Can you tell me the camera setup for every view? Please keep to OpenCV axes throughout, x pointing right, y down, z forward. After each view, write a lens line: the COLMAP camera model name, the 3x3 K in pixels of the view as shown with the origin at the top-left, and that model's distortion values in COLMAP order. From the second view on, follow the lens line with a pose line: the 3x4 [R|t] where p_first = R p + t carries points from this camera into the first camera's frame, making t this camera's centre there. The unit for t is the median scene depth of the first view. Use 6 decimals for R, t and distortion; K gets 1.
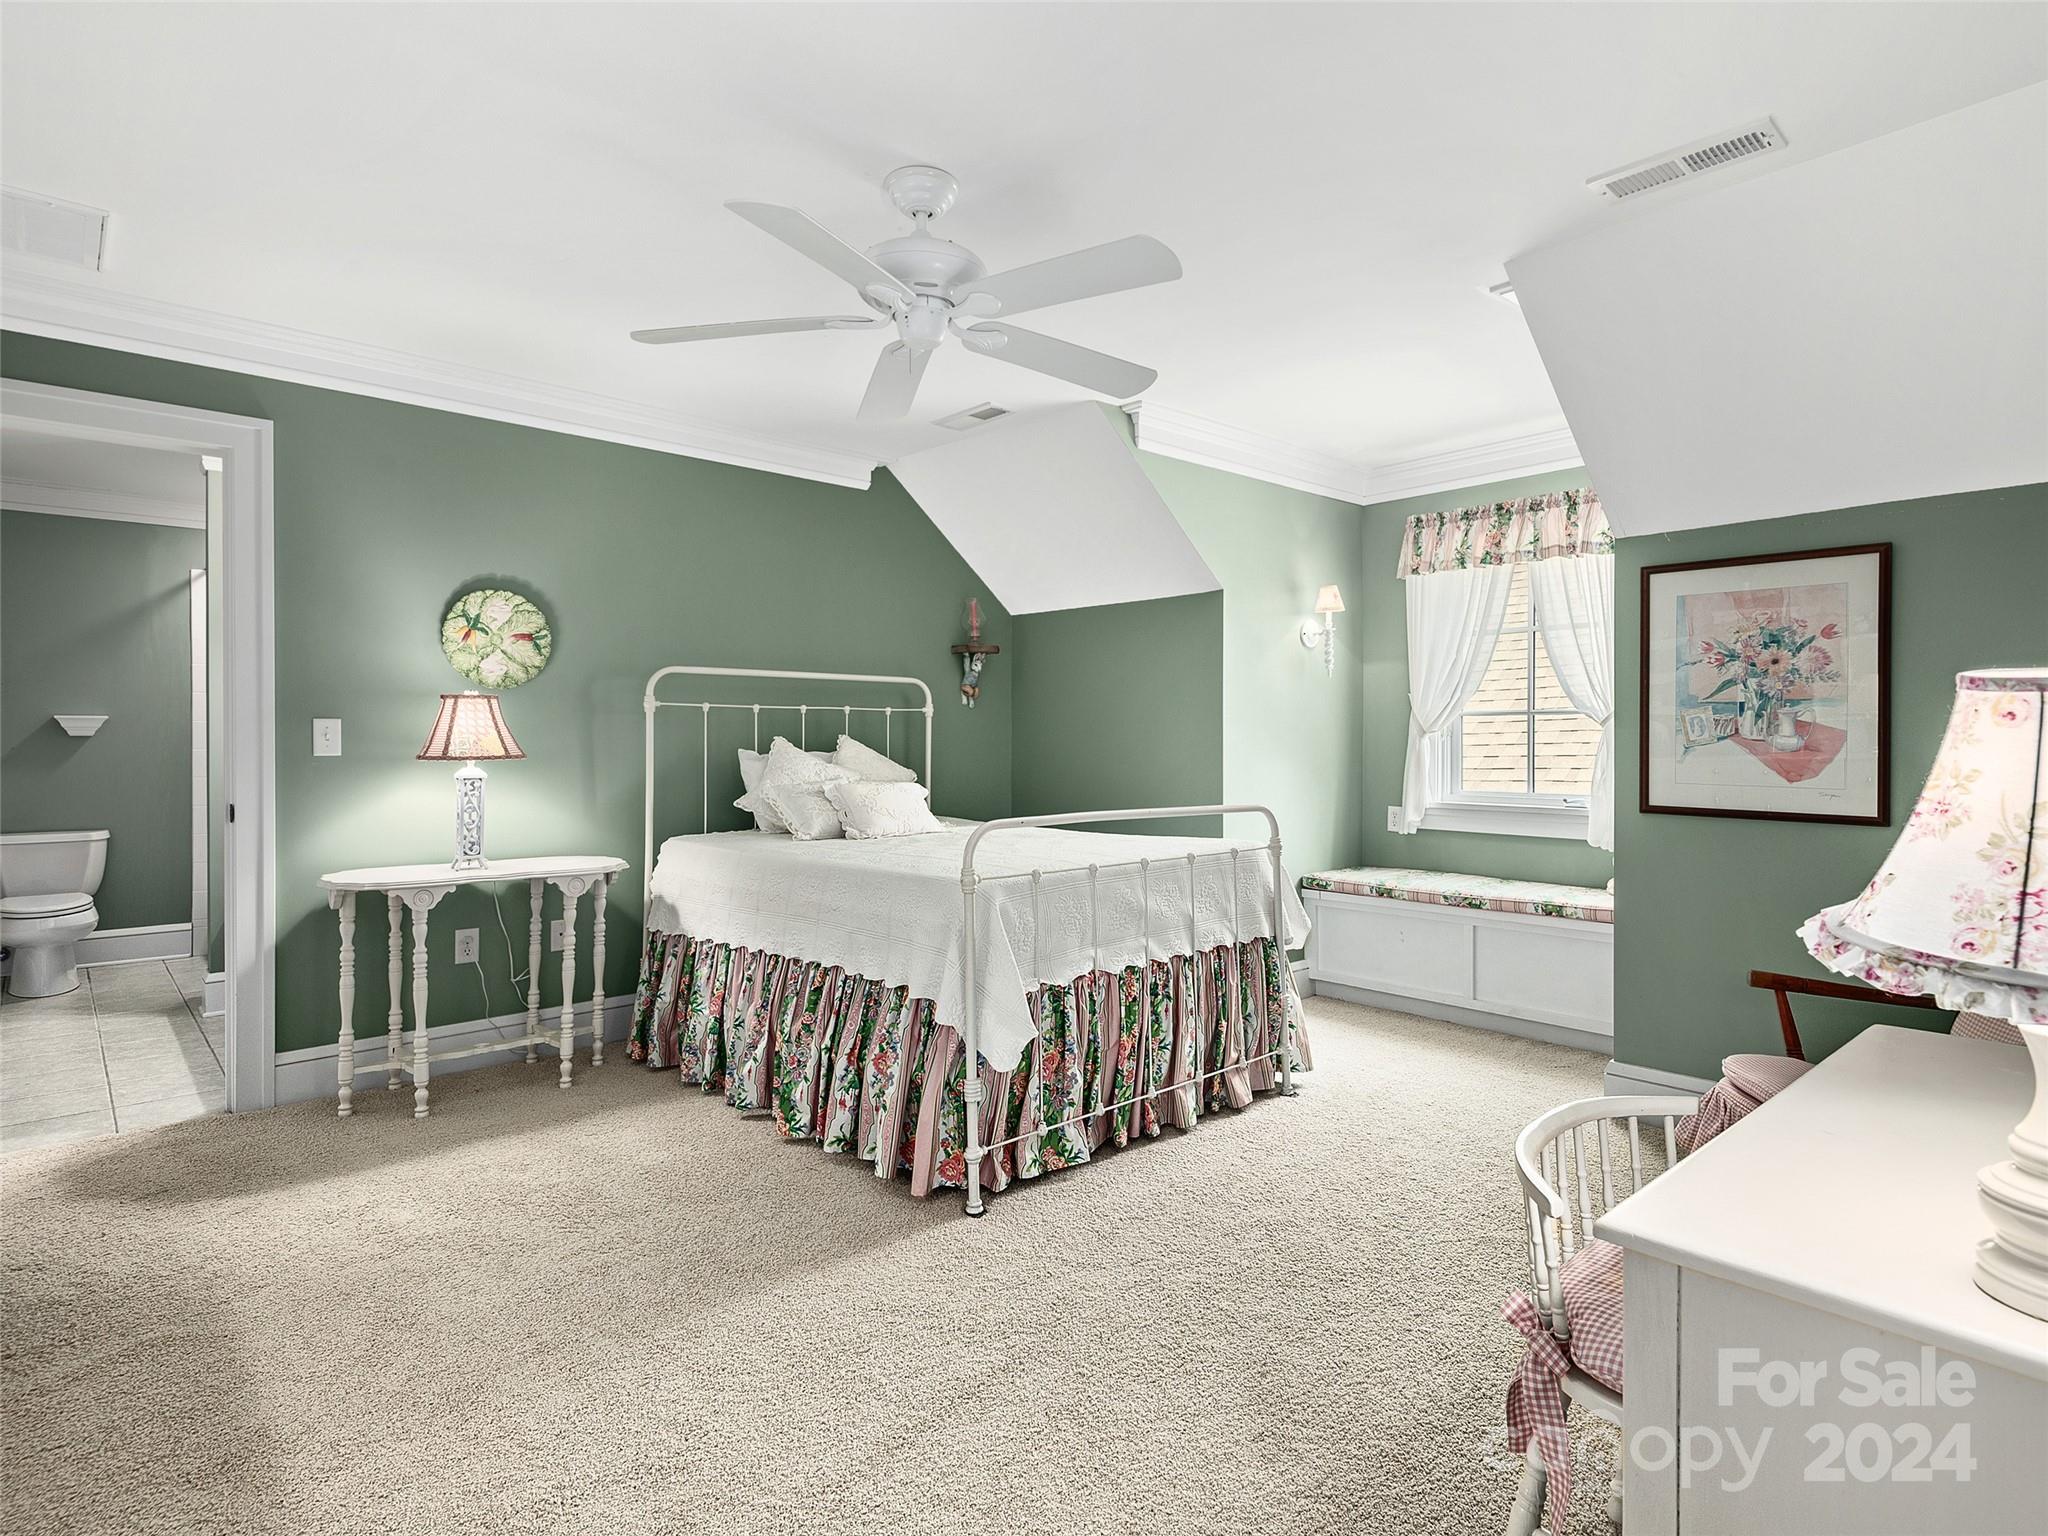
lens RADIAL K [[1091.3, 0, 1020.0], [0, 1091.3, 756.0], [0, 0, 1]] dist [-0.000806, -0.000467]
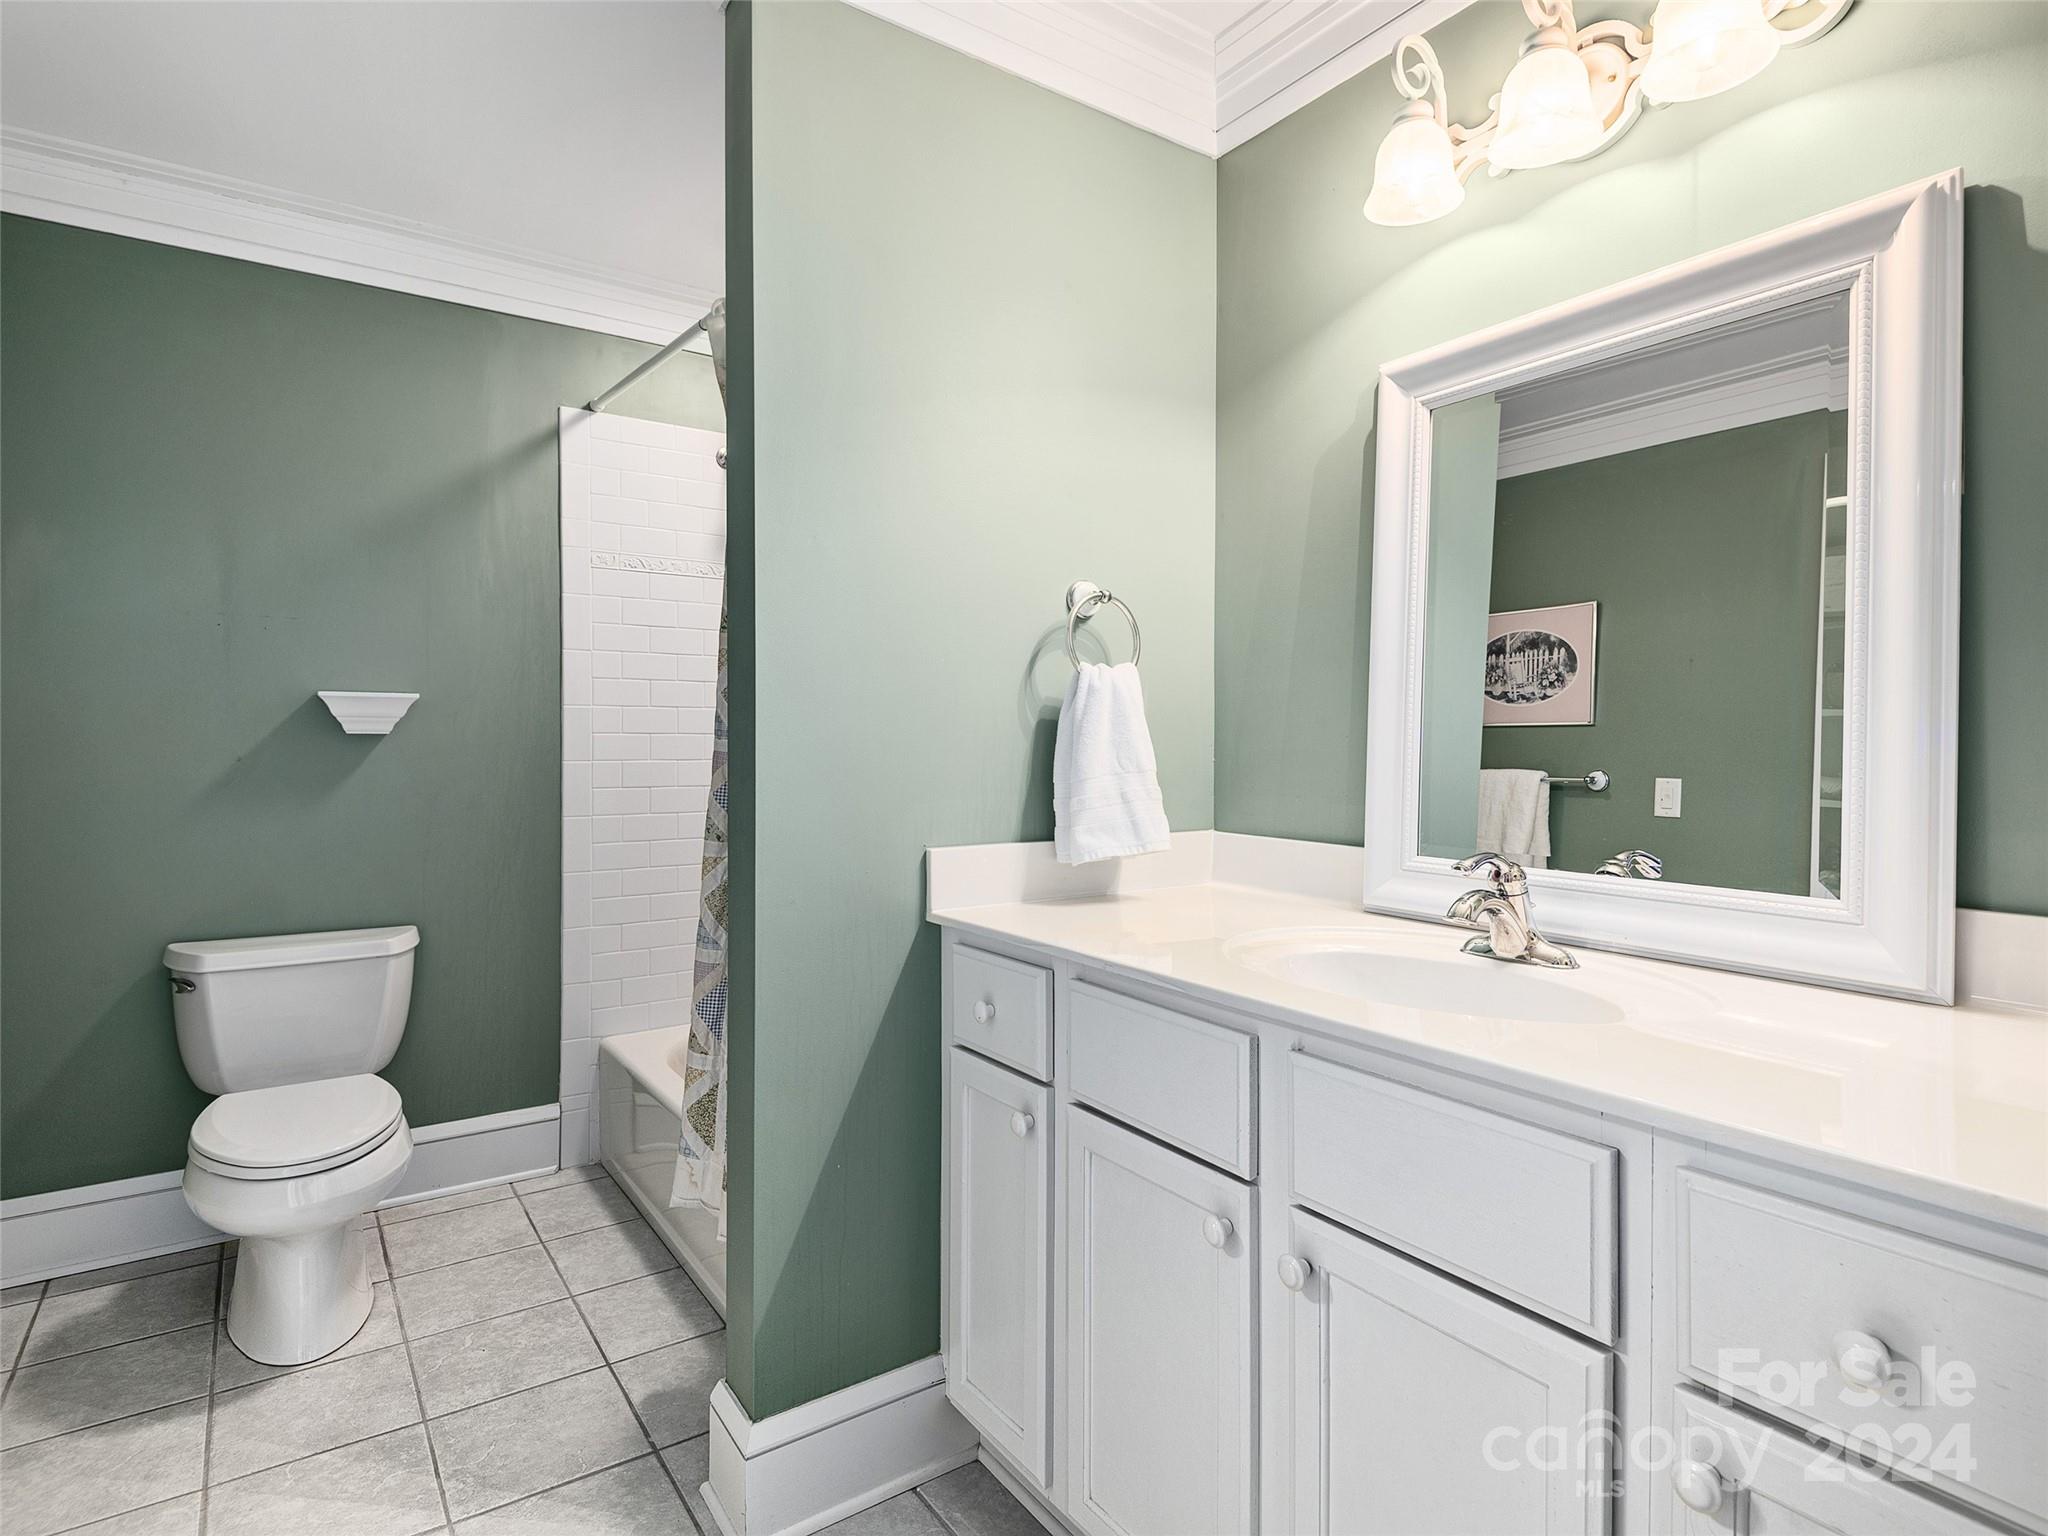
lens RADIAL K [[1091.3, 0, 1028.0], [0, 1091.3, 763.1], [0, 0, 1]] dist [-0.000806, -0.000467]
pose [[0.992591, 0.004586, -0.121415, -0.508662], [-0.004745, 0.999988, -0.001014, -0.006476], [0.121409, 0.001583, 0.992601, 0.552343]]
